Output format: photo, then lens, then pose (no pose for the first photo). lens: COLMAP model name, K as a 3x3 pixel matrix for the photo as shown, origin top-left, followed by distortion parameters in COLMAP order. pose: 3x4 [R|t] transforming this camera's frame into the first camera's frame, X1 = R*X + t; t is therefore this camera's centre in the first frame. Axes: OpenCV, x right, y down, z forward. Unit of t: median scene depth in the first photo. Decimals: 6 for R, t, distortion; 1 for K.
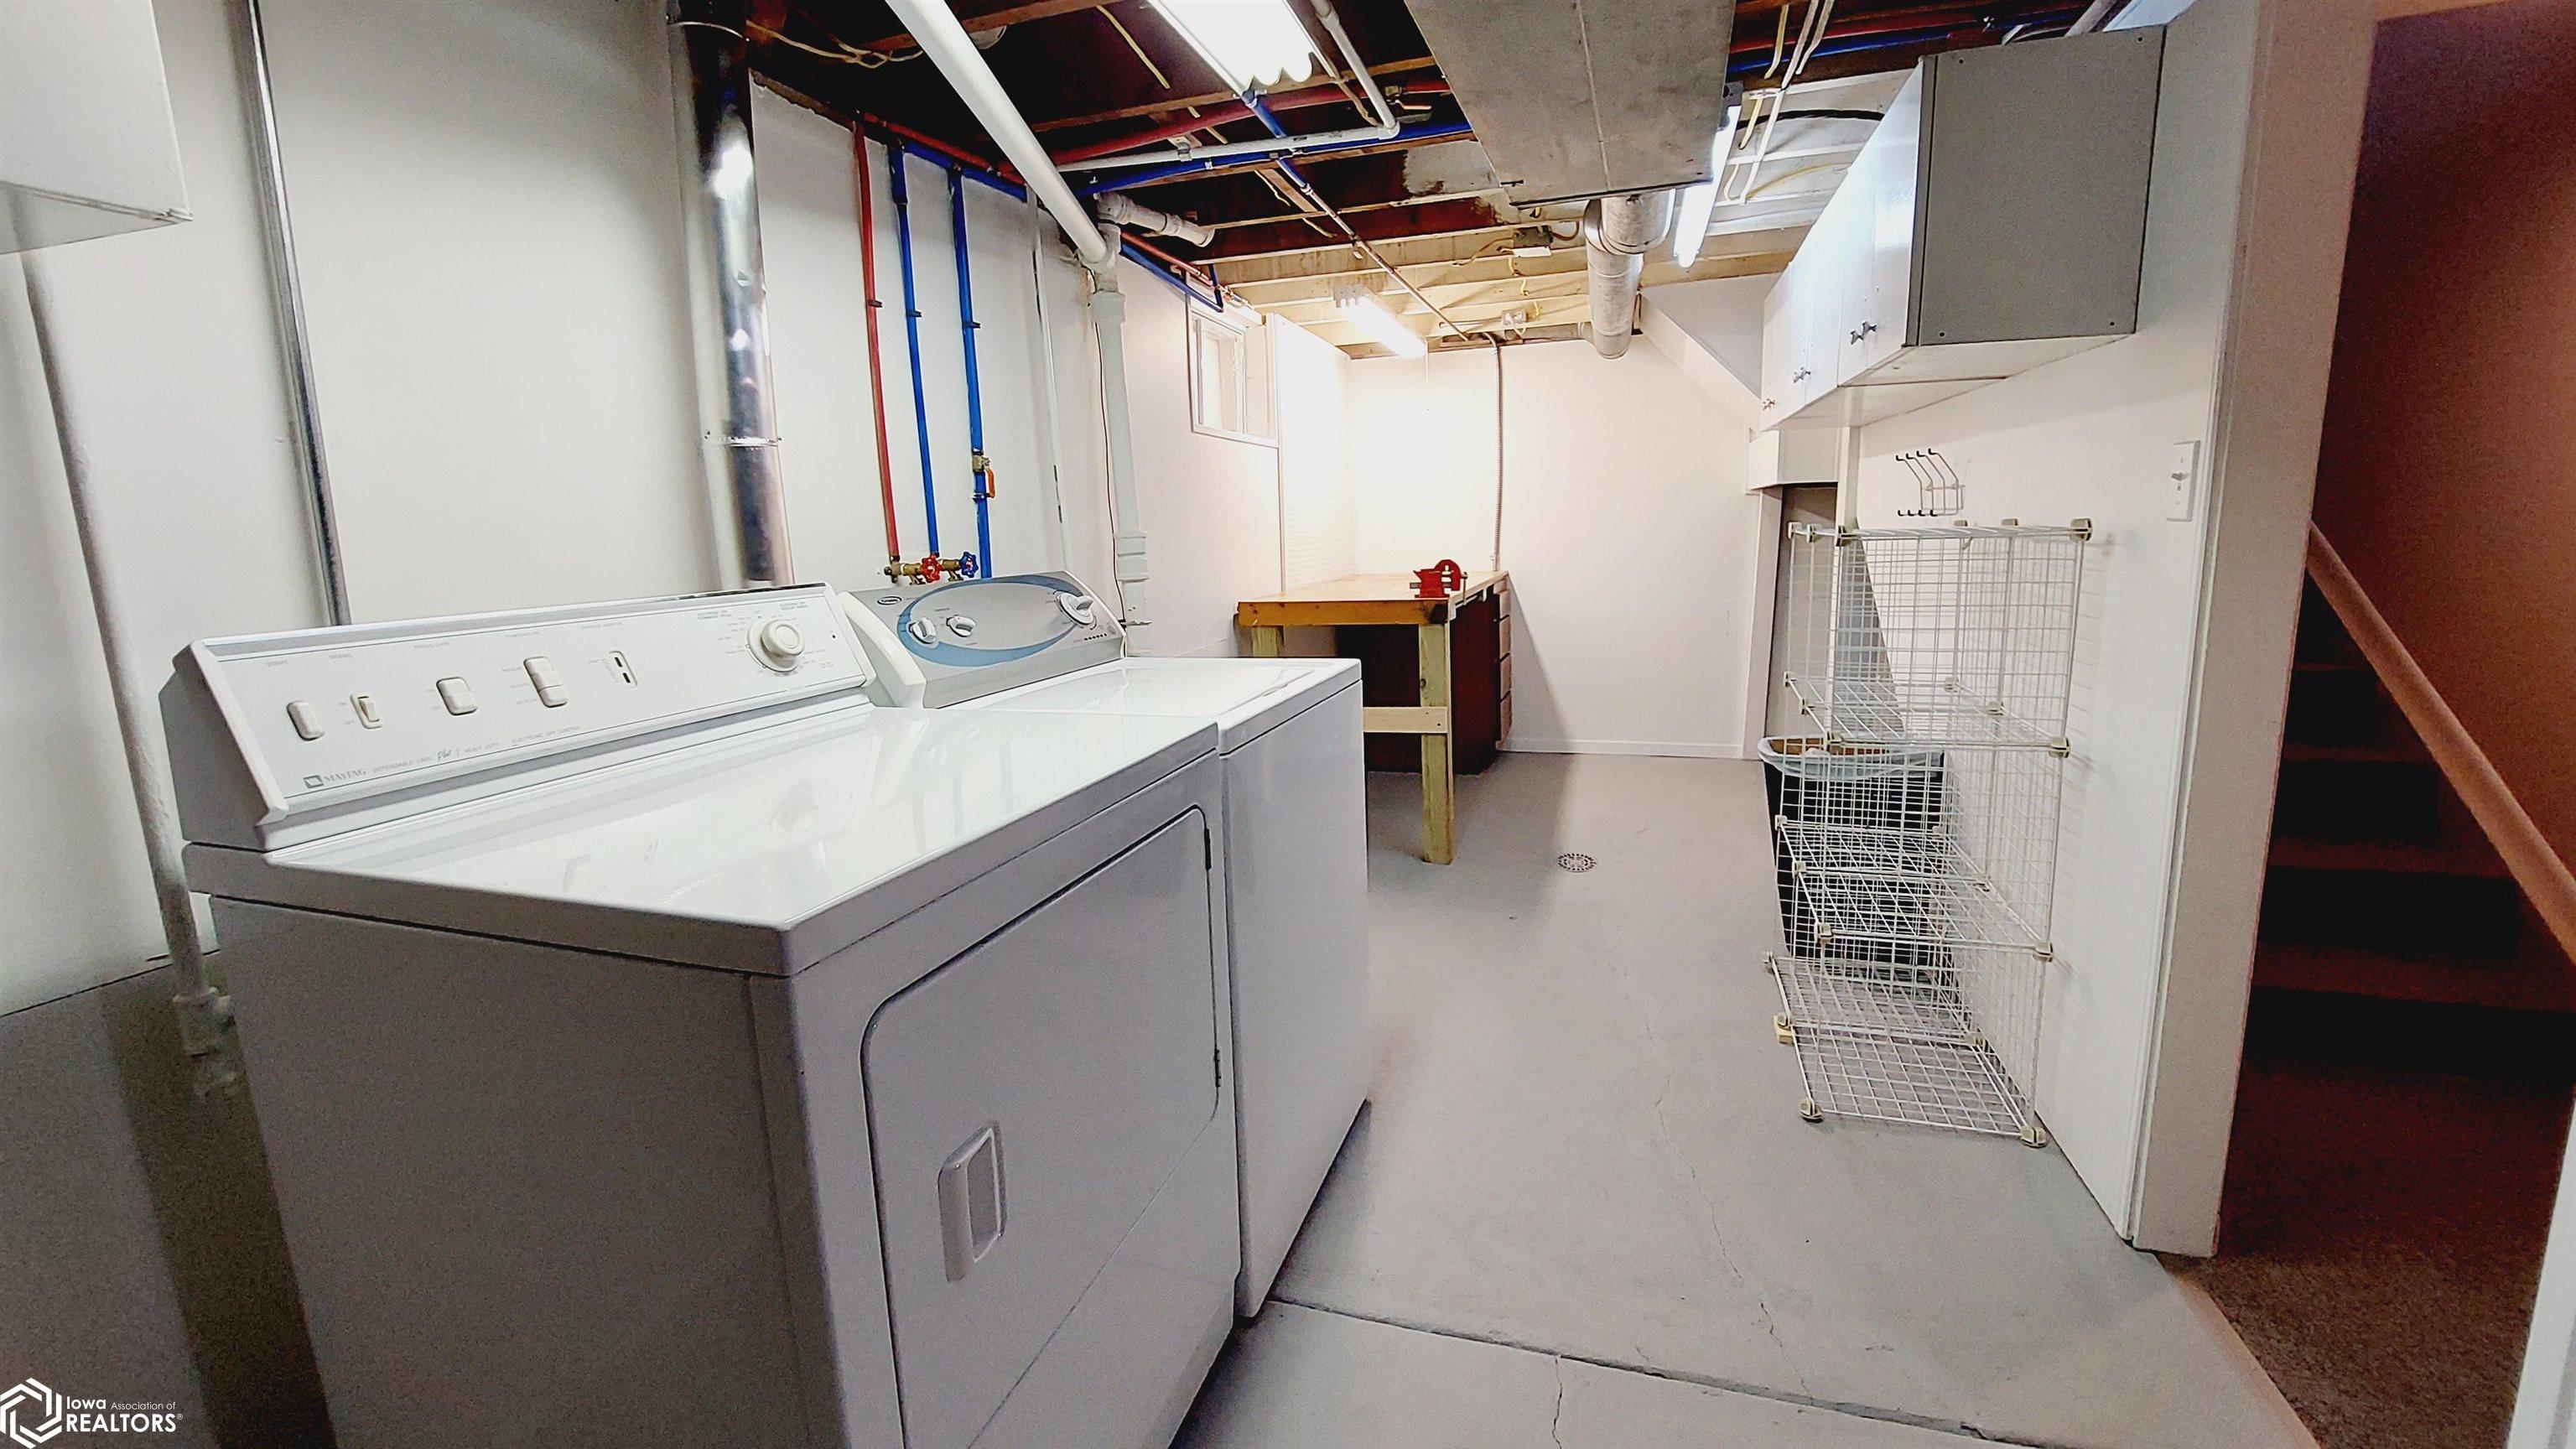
lens RADIAL K [[1039.8, 0, 1292.7], [0, 1039.8, 710.6], [0, 0, 1]] dist [-0.010708, -0.002170]
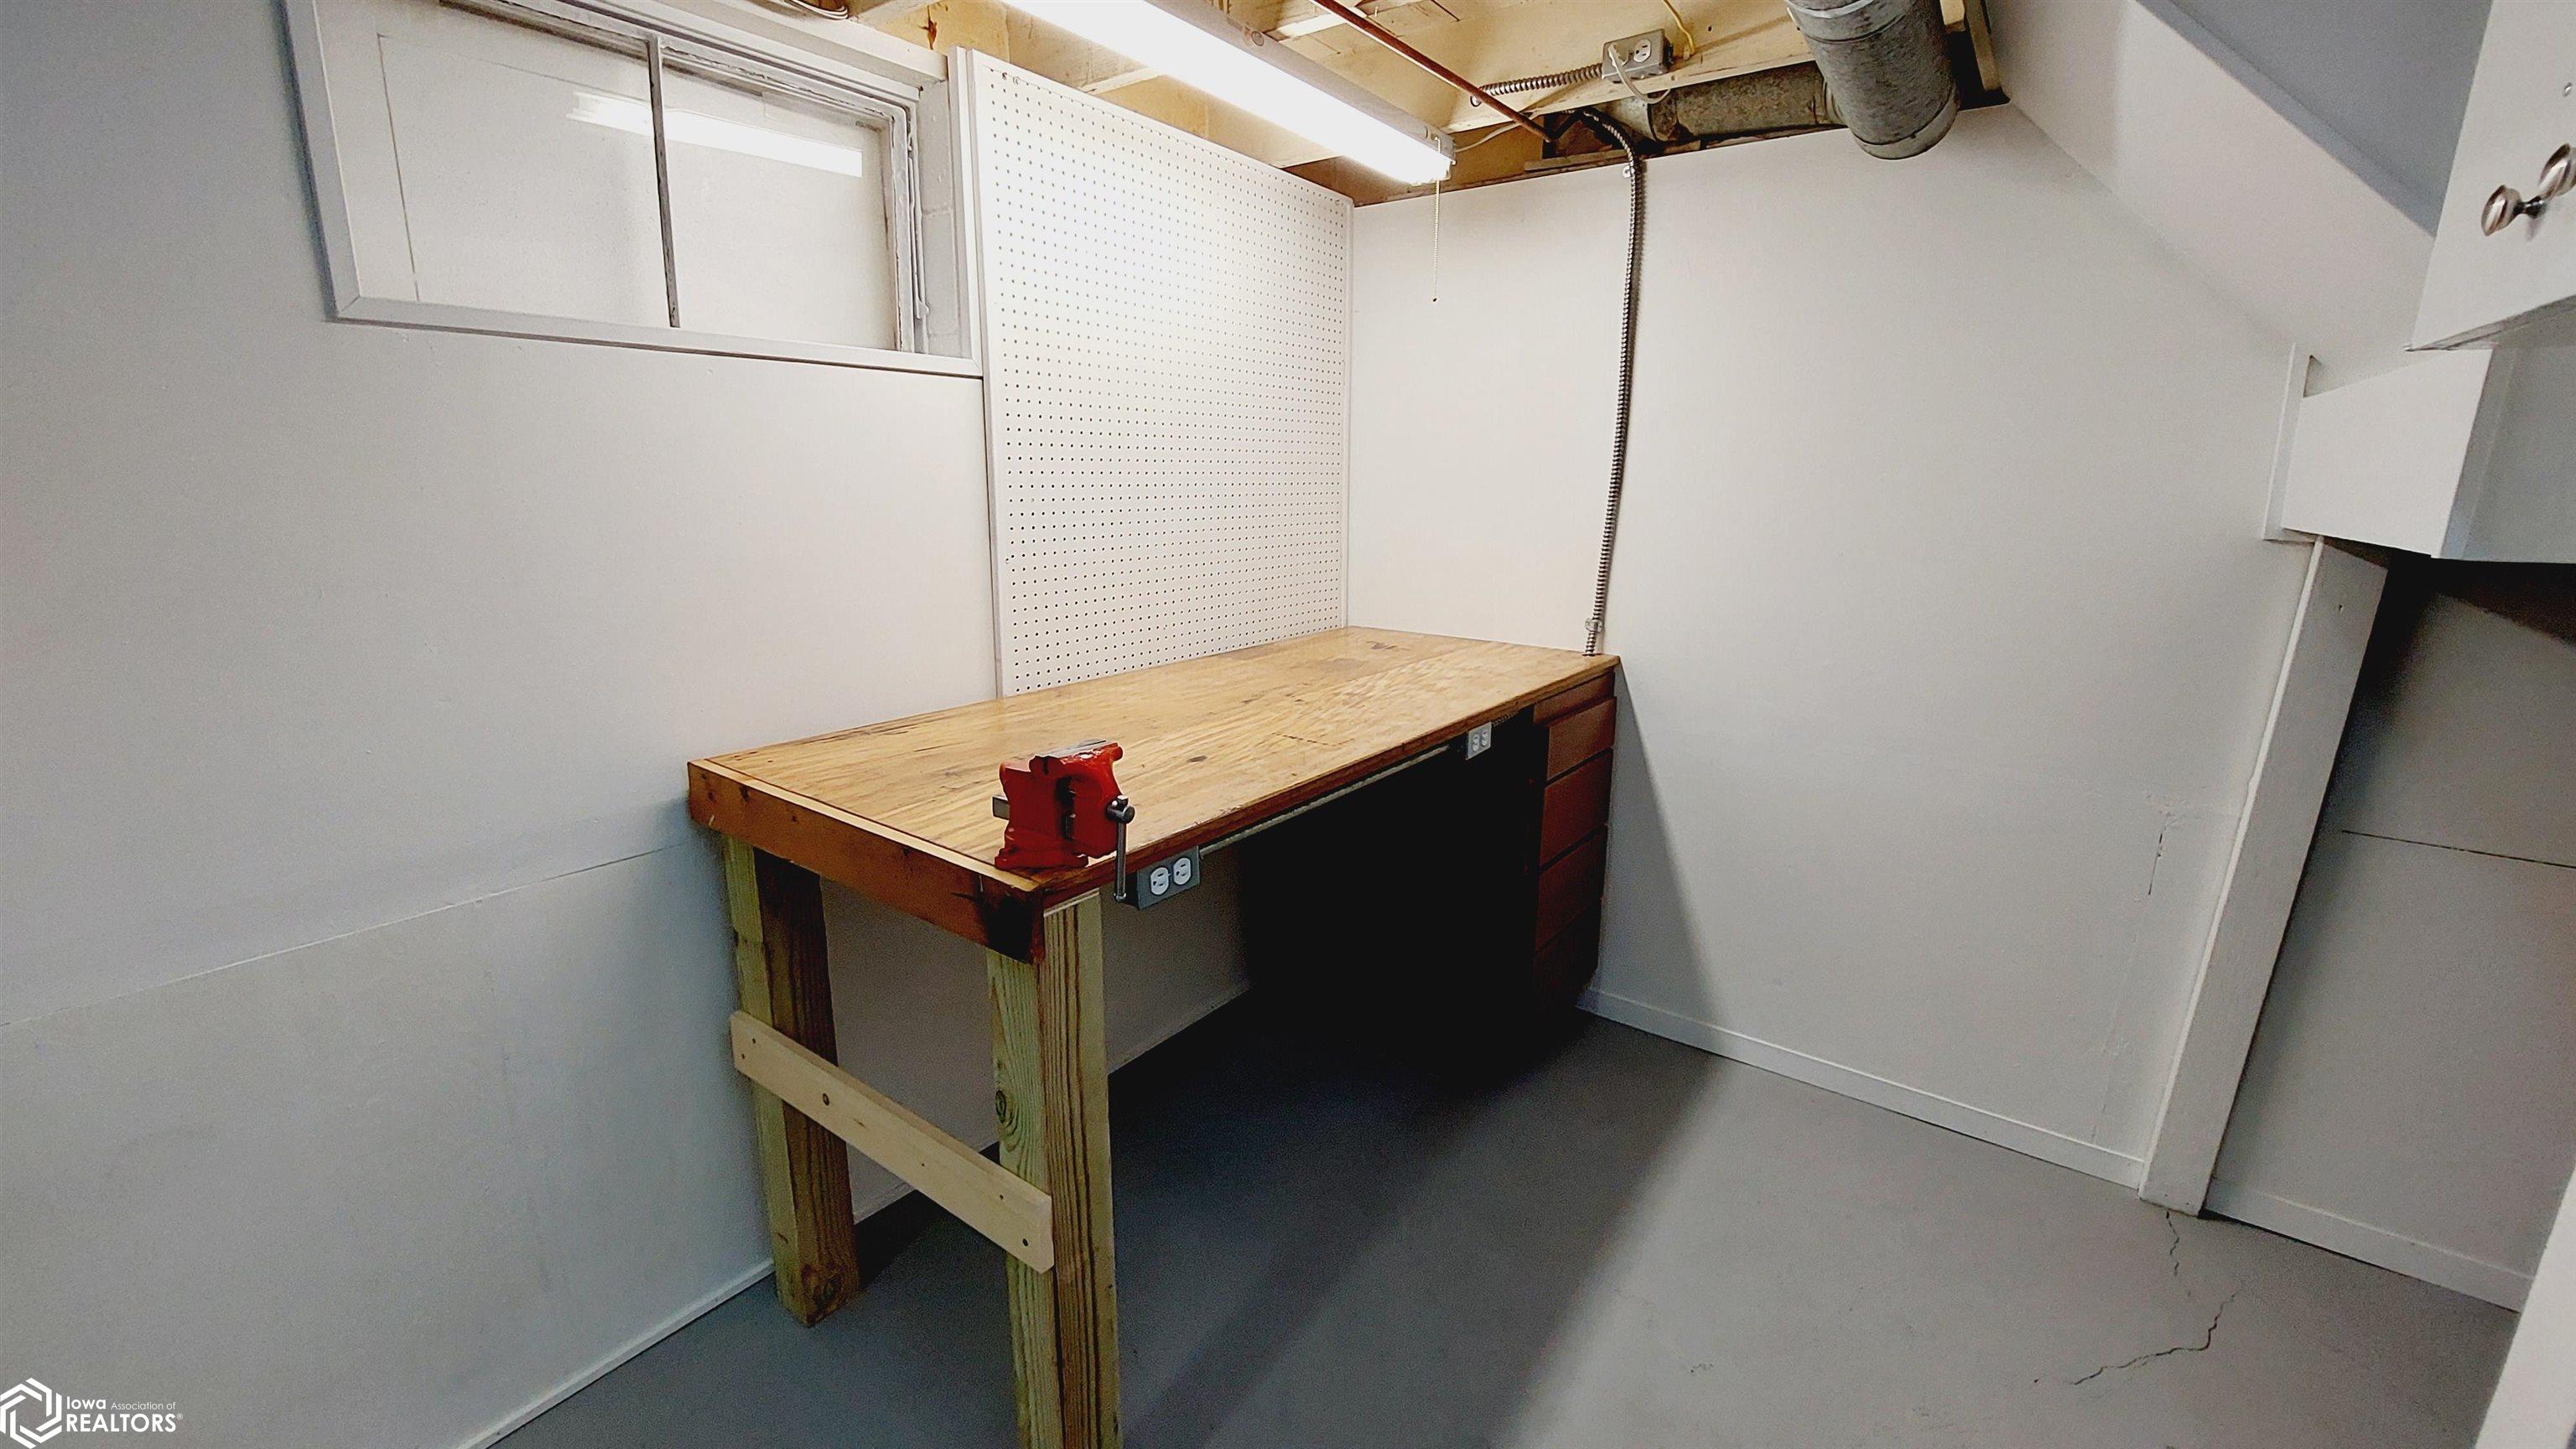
lens RADIAL K [[1039.8, 0, 1288.4], [0, 1039.8, 707.6], [0, 0, 1]] dist [-0.010708, -0.002170]
pose [[0.947069, 0.114626, -0.299868, 0.470963], [-0.098380, 0.992769, 0.068778, -0.289753], [0.305583, -0.035637, 0.951498, 1.138930]]
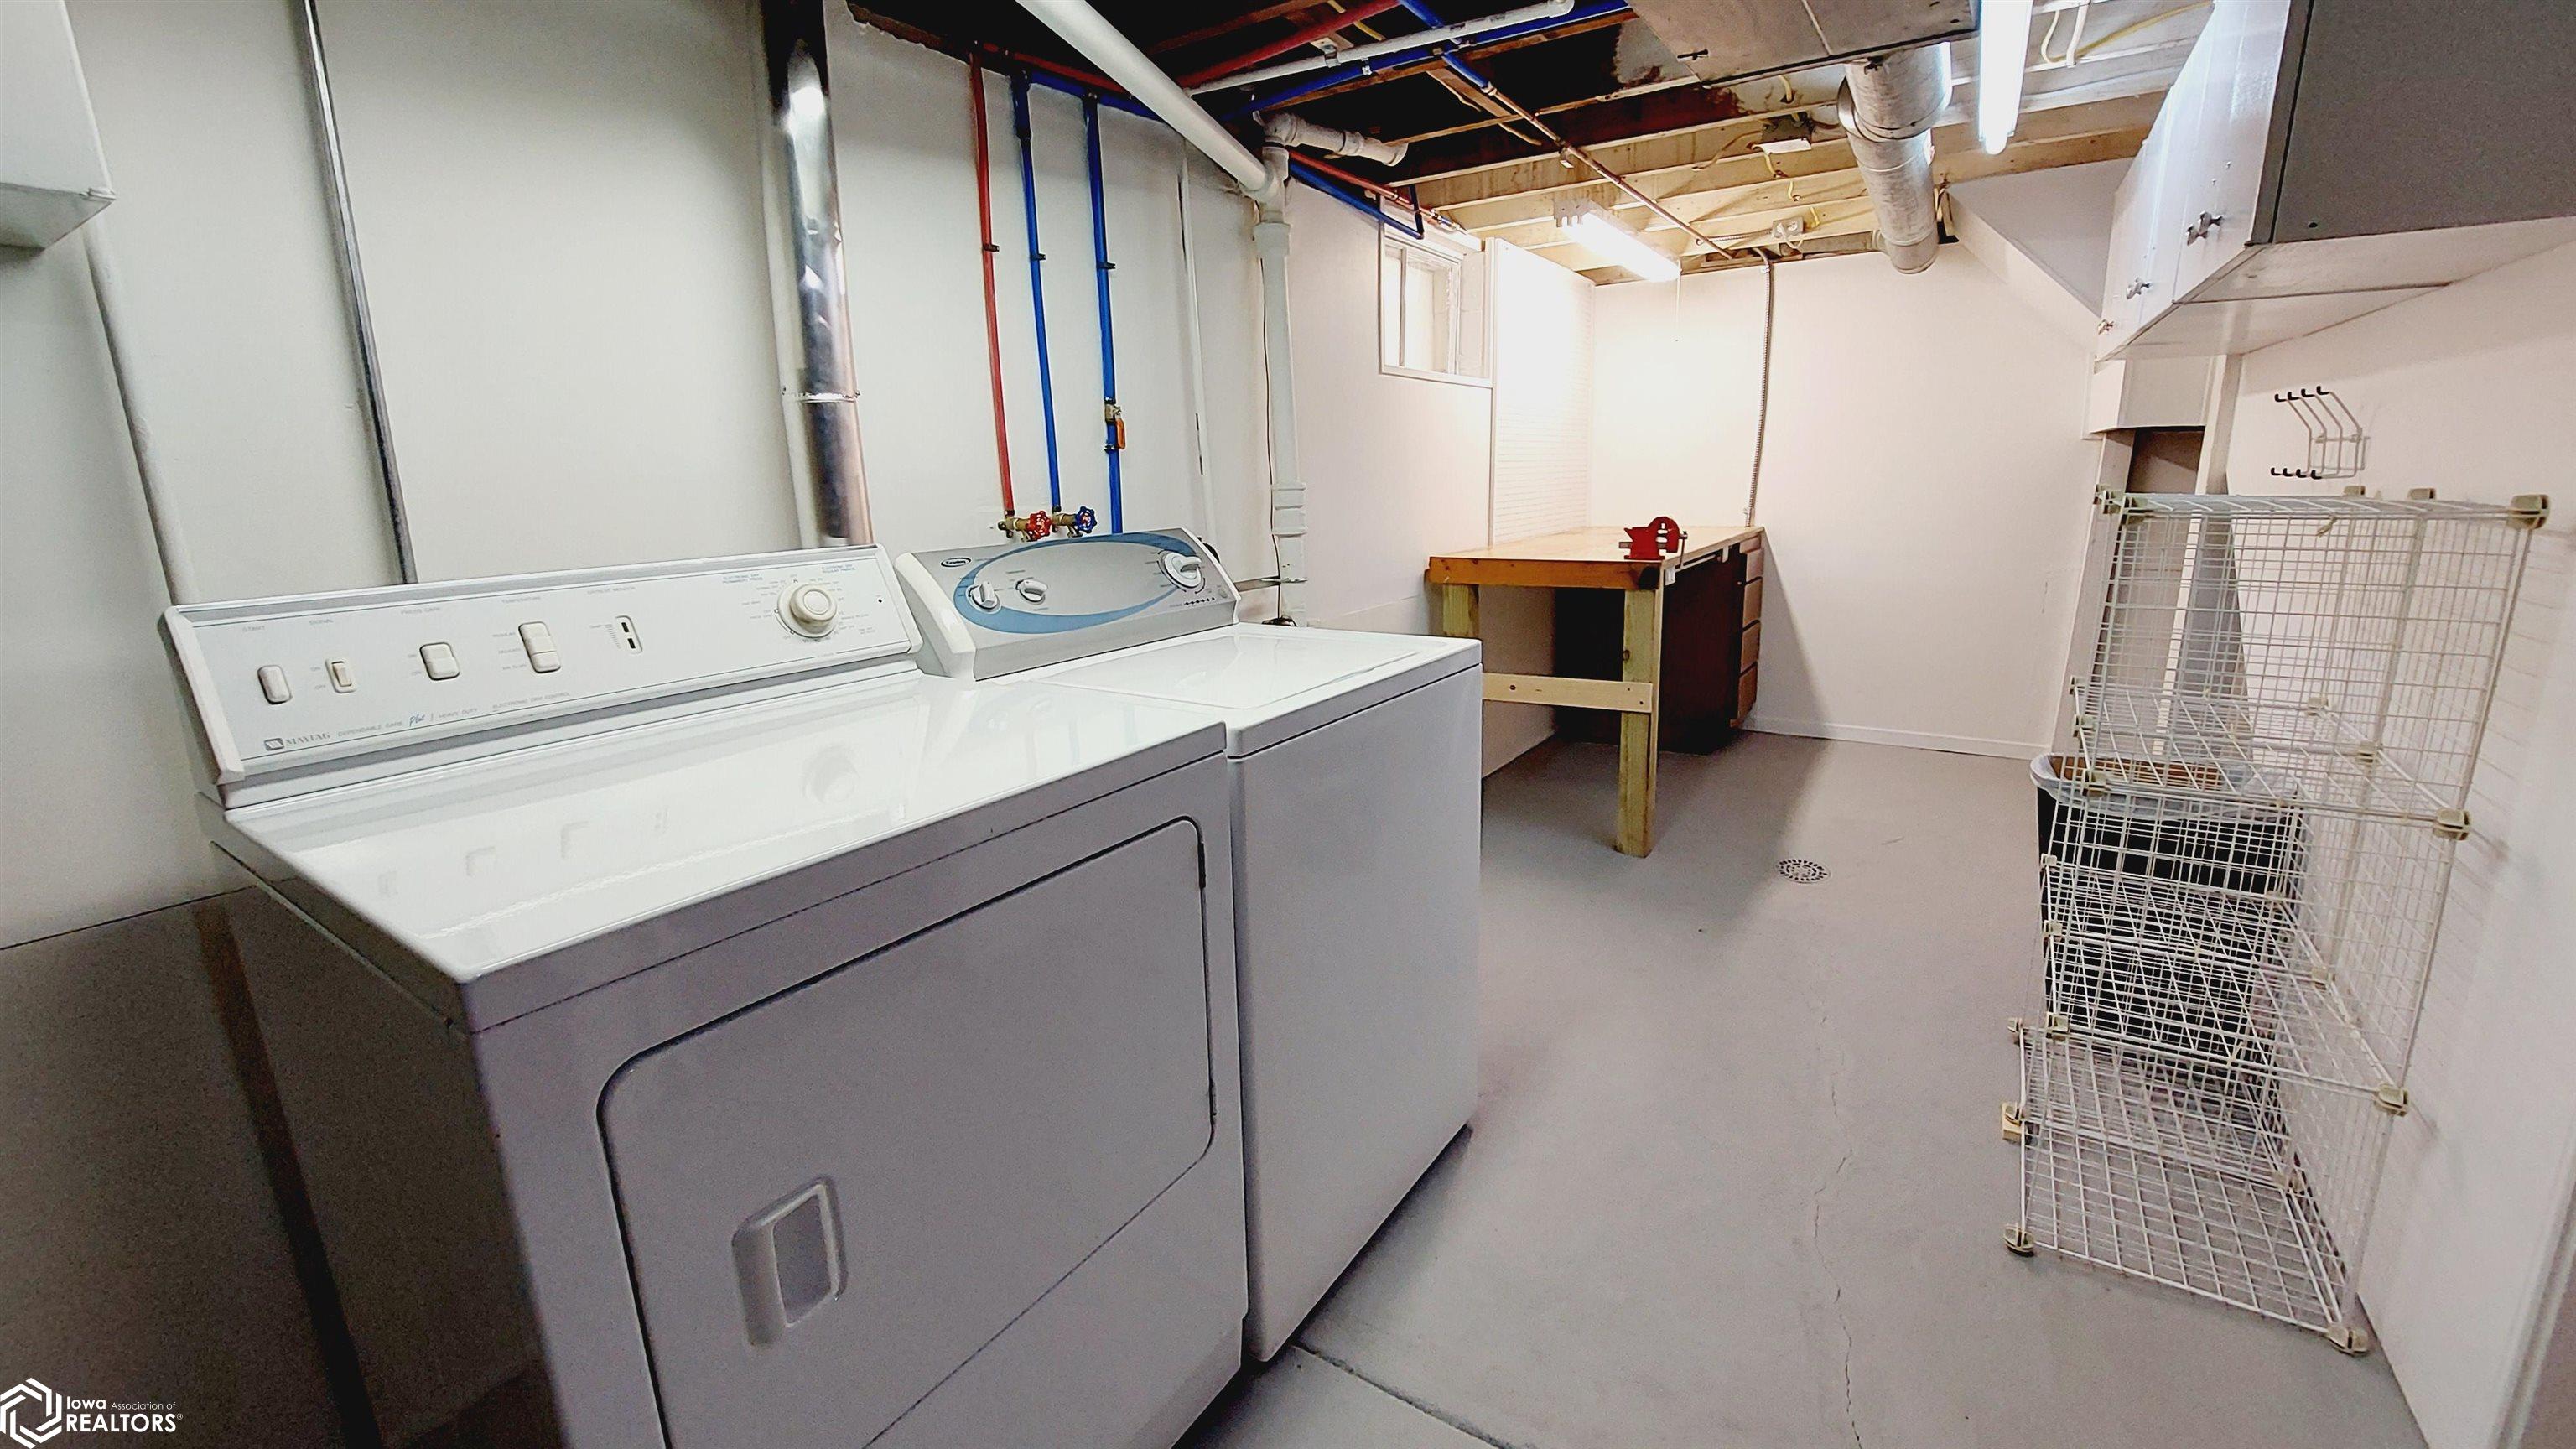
lens RADIAL K [[1039.8, 0, 1283.5], [0, 1039.8, 712.7], [0, 0, 1]] dist [-0.010708, -0.002170]
pose [[0.964133, 0.068357, -0.256466, 0.116861], [-0.052941, 0.996378, 0.066547, -0.033682], [0.260086, -0.050583, 0.964260, 0.101564]]
